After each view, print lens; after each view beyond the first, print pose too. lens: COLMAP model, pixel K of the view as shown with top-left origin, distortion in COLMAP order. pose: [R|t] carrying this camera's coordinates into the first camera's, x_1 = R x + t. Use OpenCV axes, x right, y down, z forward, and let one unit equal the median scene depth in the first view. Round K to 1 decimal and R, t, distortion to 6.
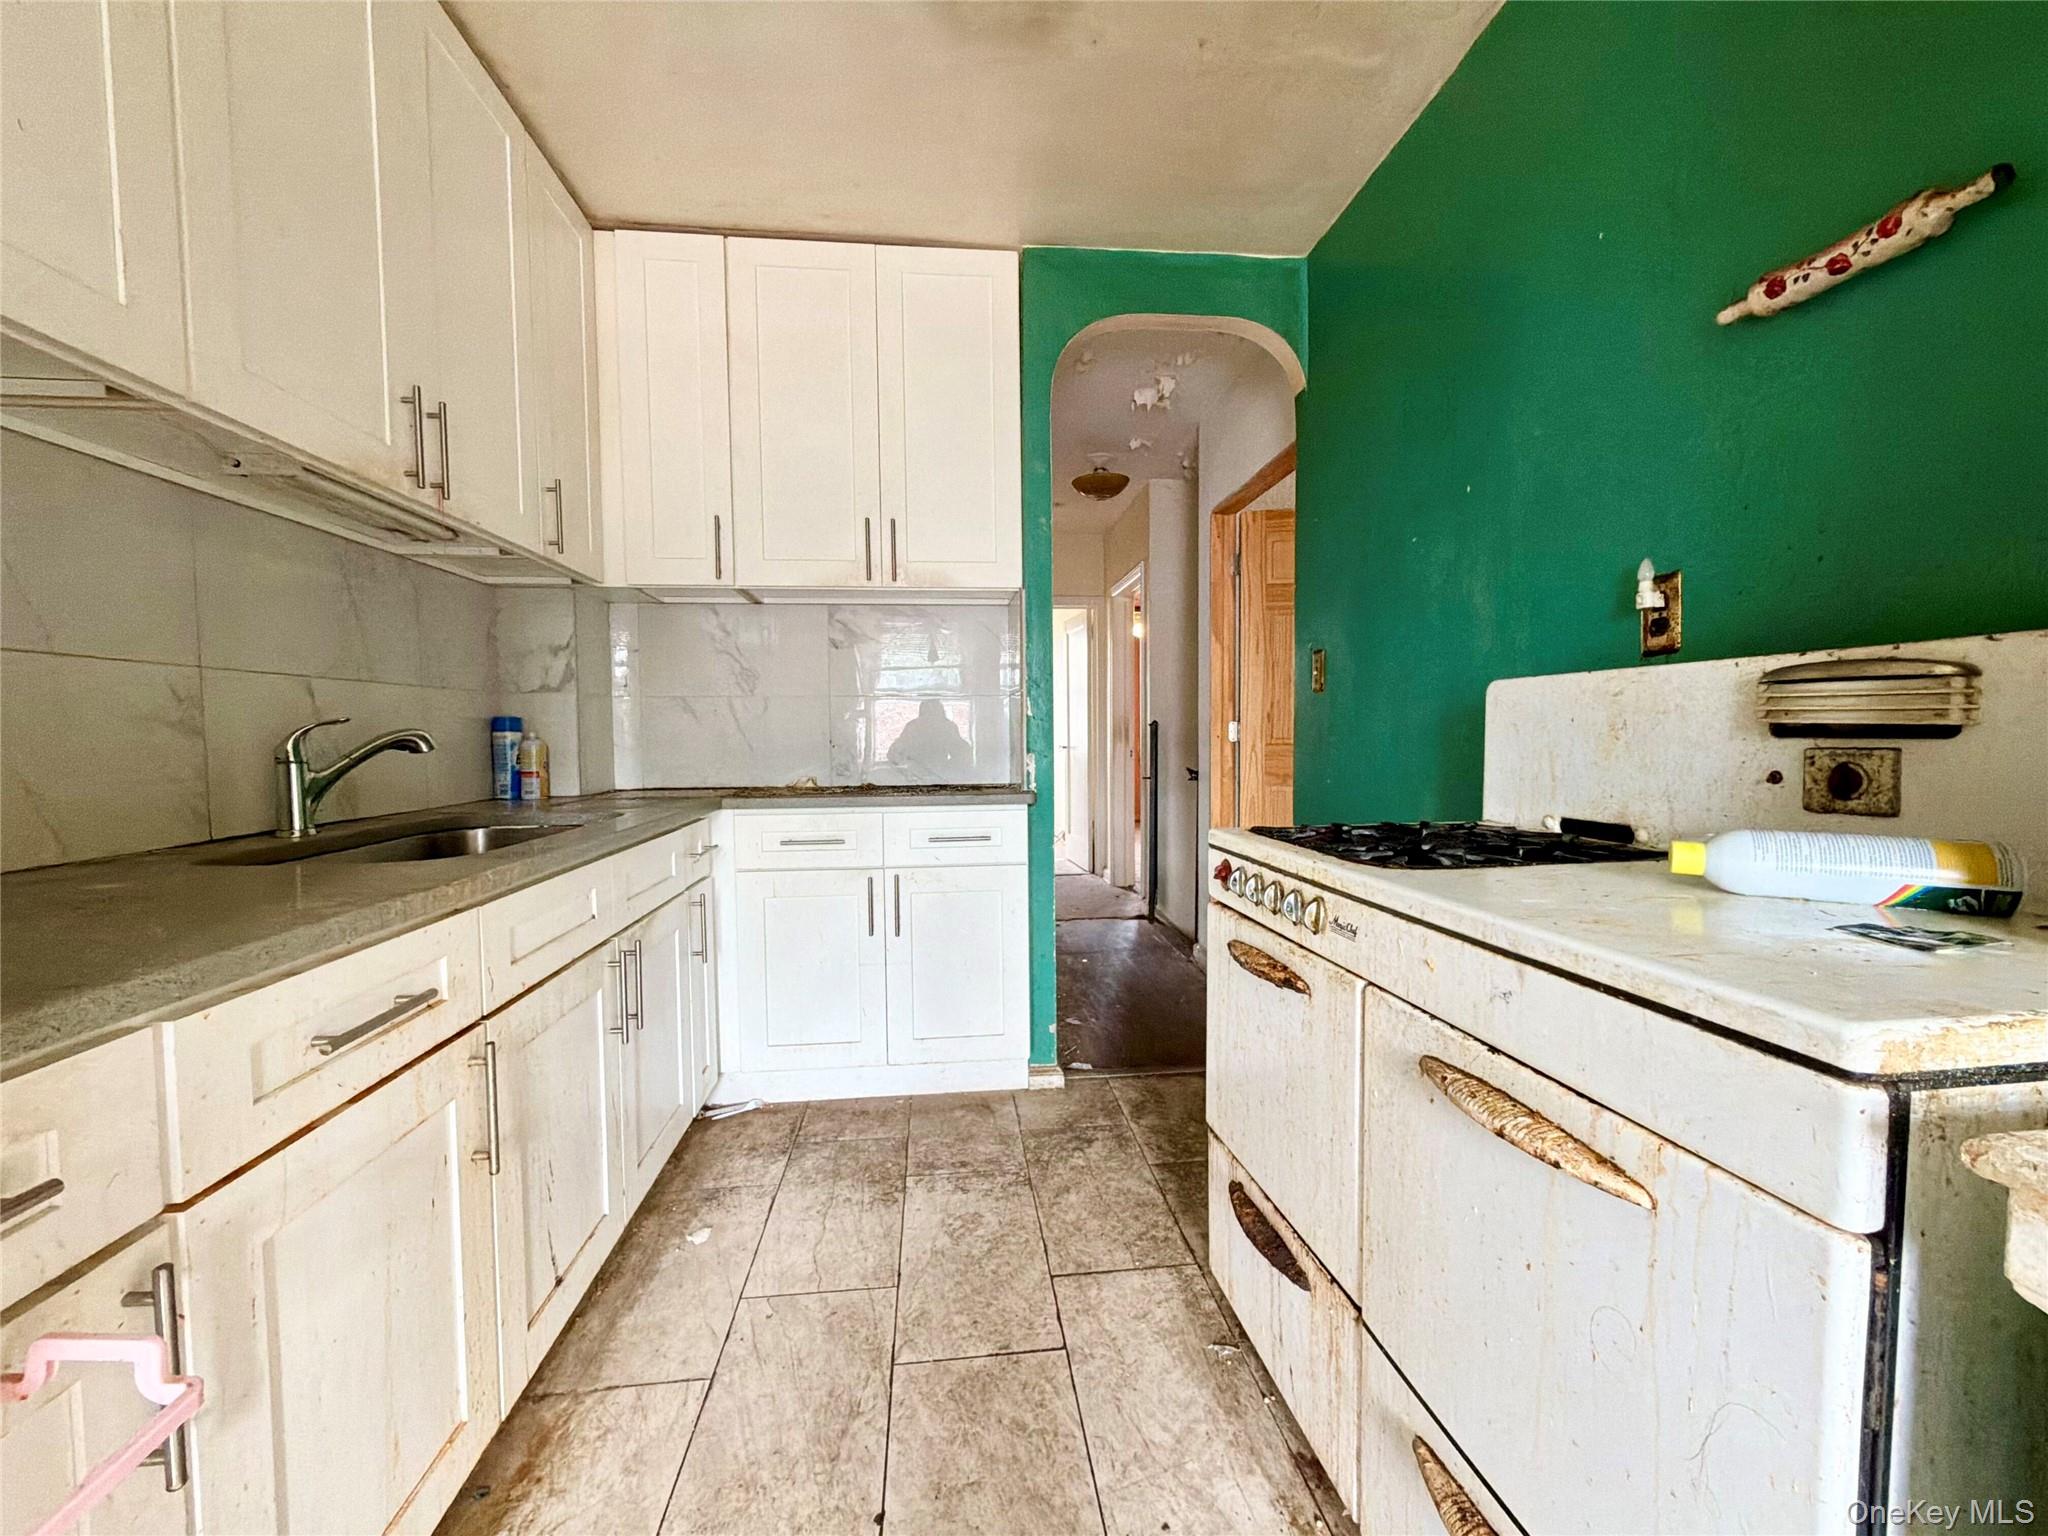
lens RADIAL K [[812.7, 0, 1017.5], [0, 812.7, 769.3], [0, 0, 1]] dist [-0.002814, 0.000004]
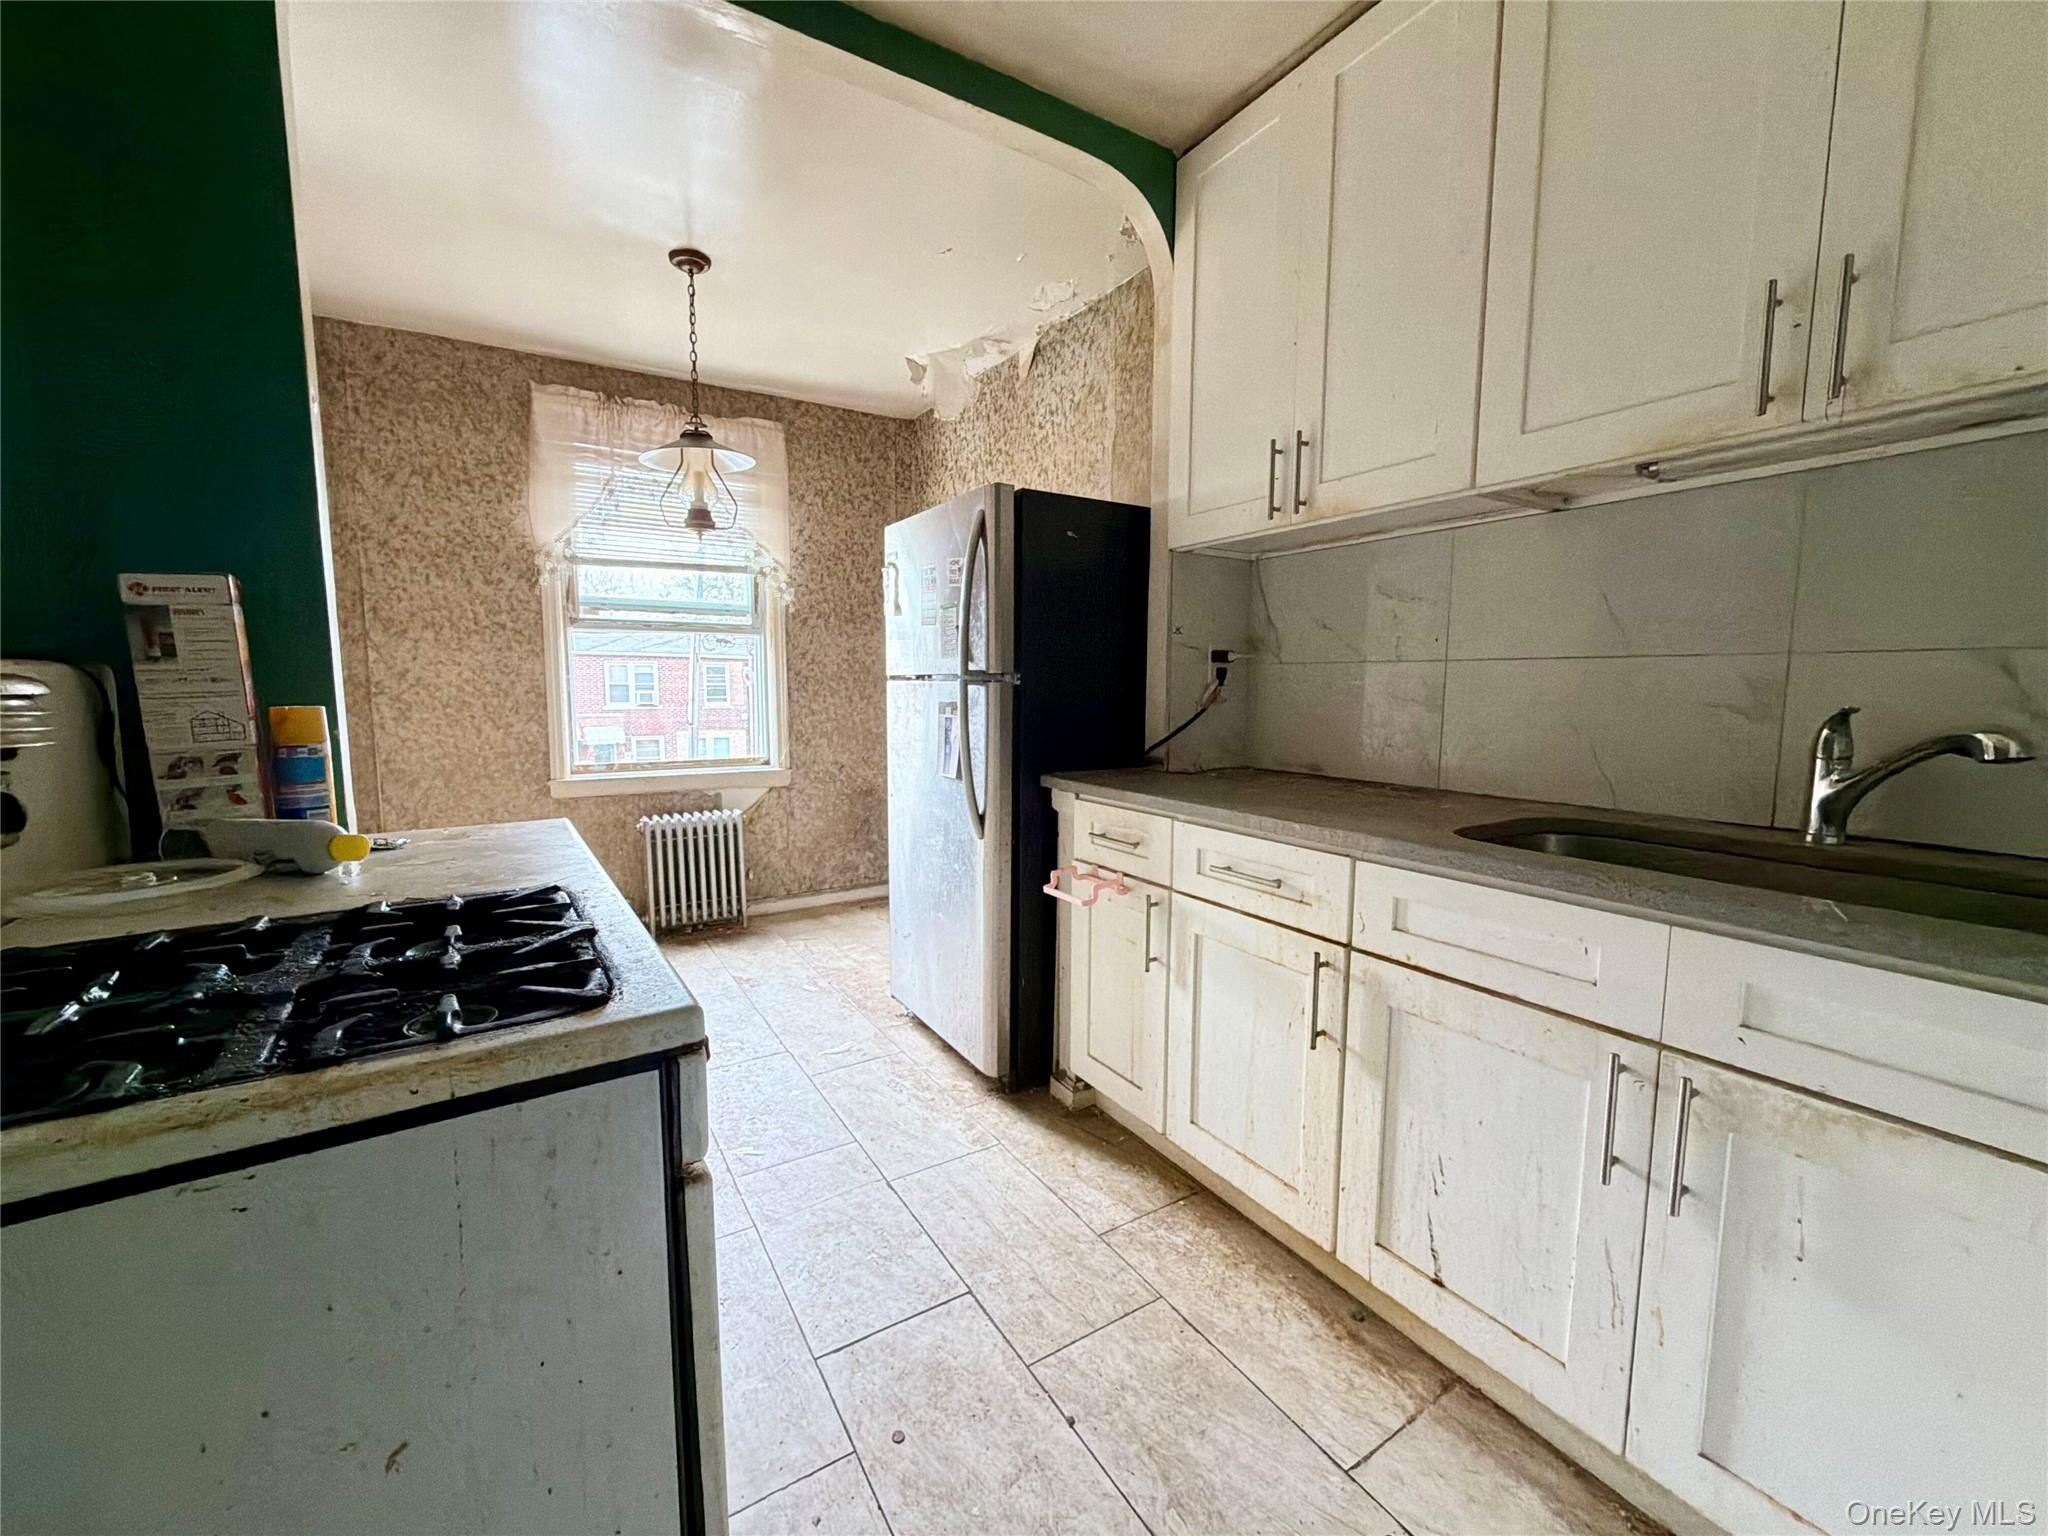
lens RADIAL K [[812.7, 0, 1021.3], [0, 812.7, 772.8], [0, 0, 1]] dist [-0.002814, 0.000004]
pose [[-0.896945, 0.054588, -0.438759, 0.174431], [-0.016326, 0.987584, 0.156243, -0.076698], [0.441840, 0.147305, -0.884917, 0.942110]]
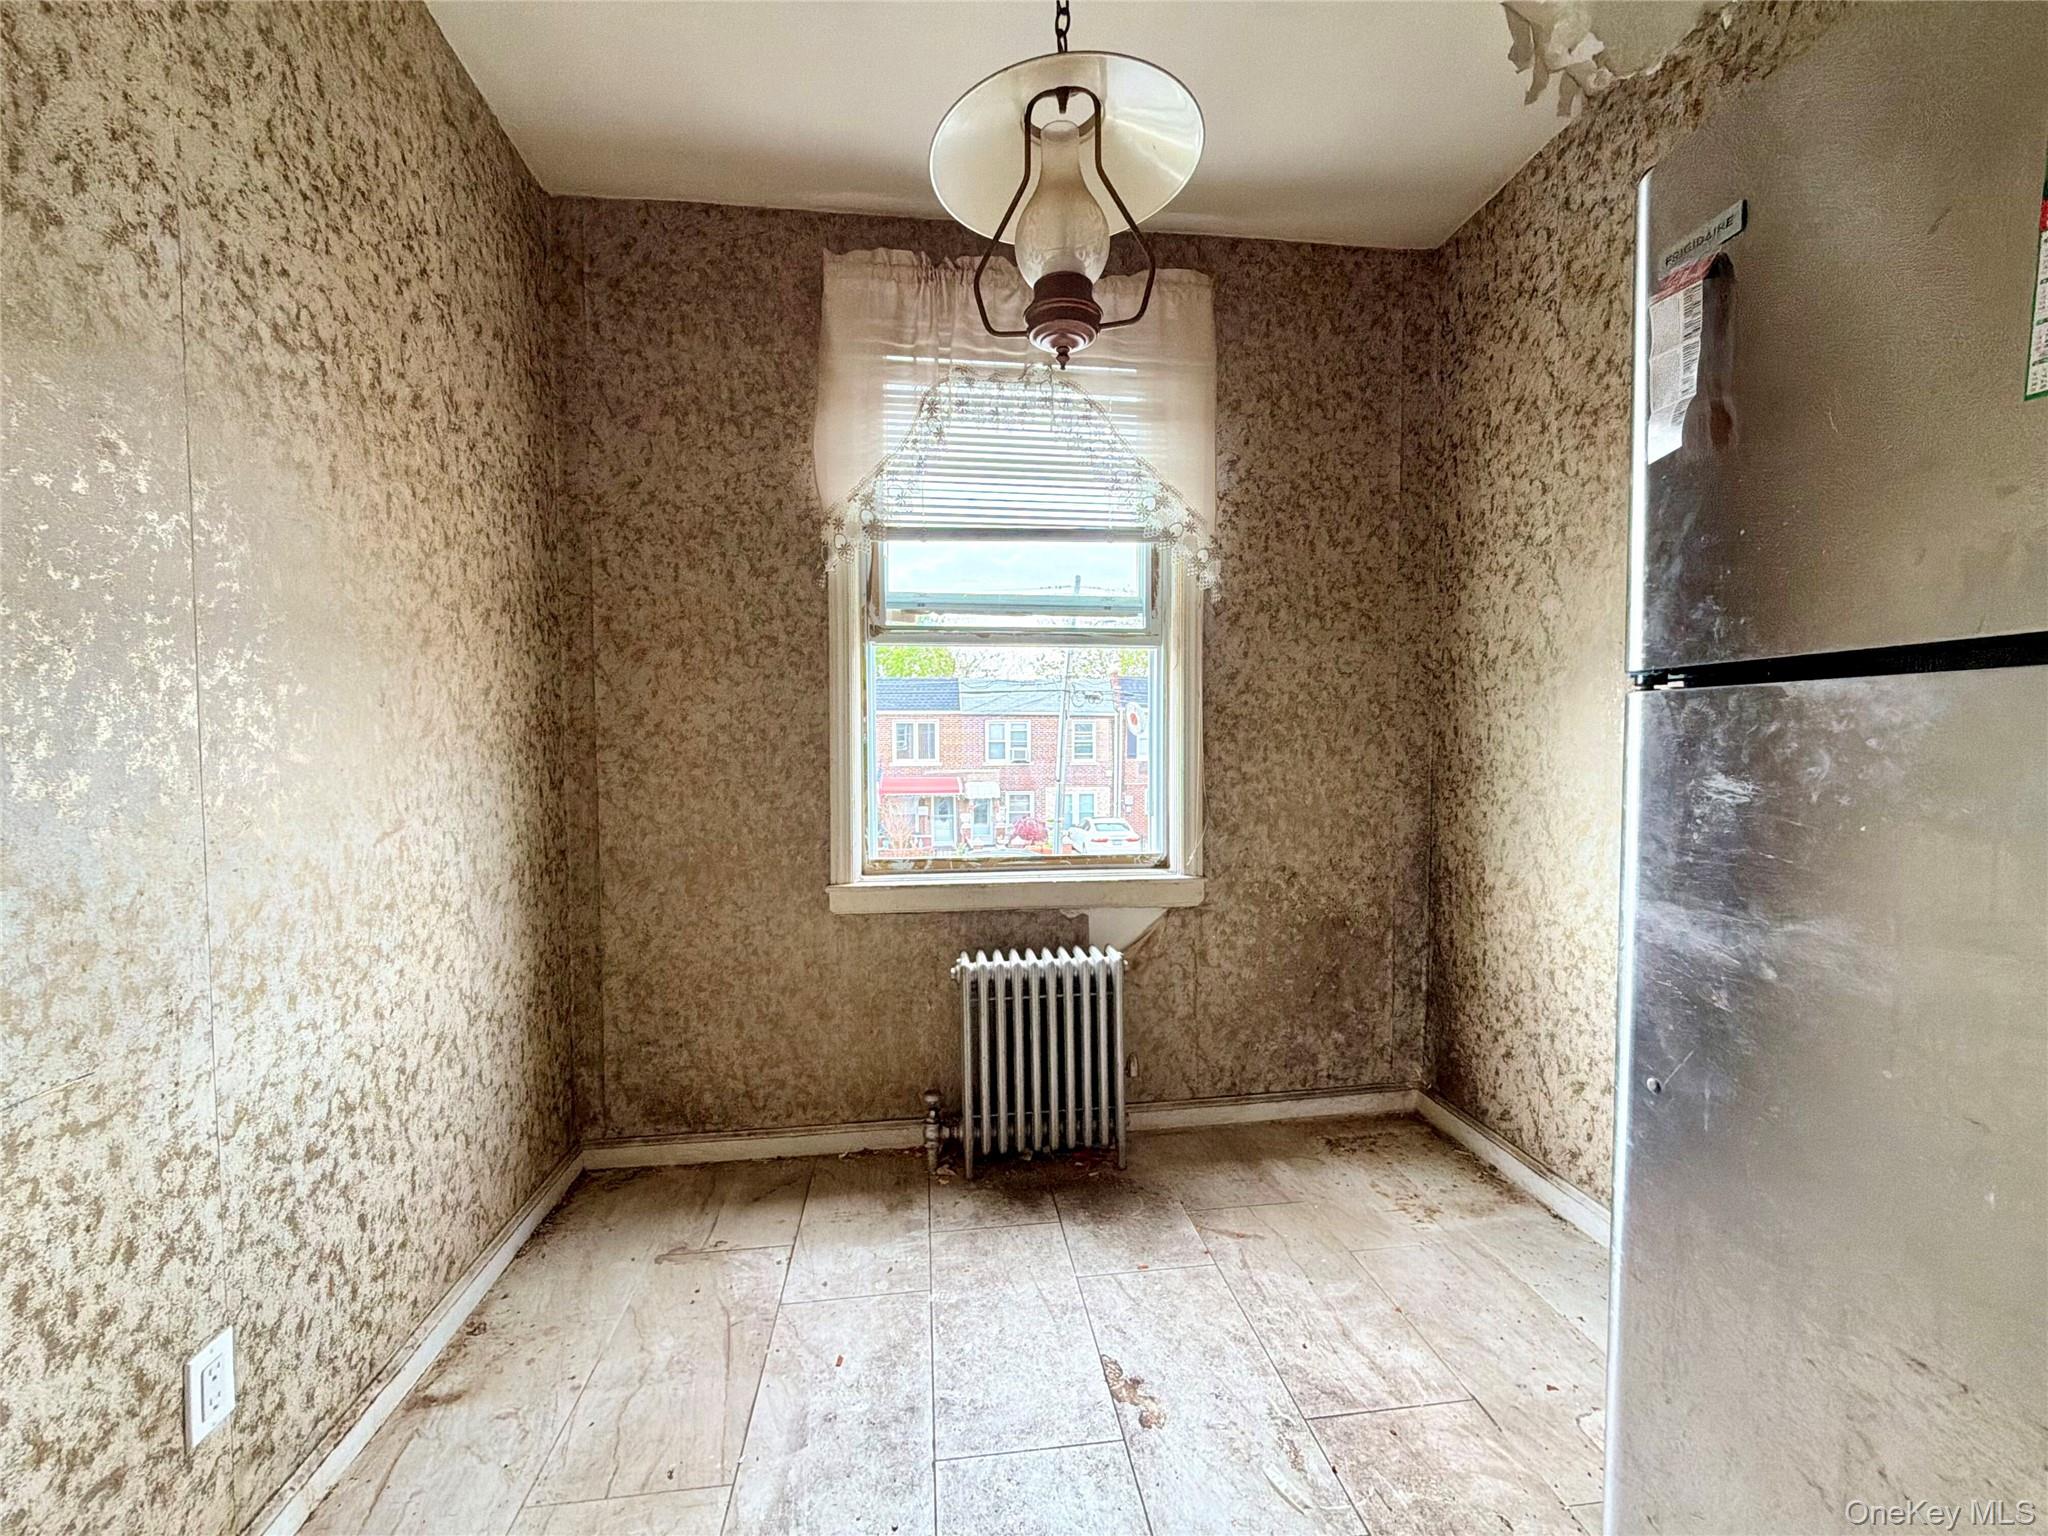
lens RADIAL K [[812.7, 0, 1024.6], [0, 812.7, 768.2], [0, 0, 1]] dist [-0.002814, 0.000004]
pose [[-0.999476, 0.015660, -0.028319, 0.121144], [0.013288, 0.996536, 0.082091, -0.037972], [0.029506, 0.081672, -0.996222, 0.389170]]
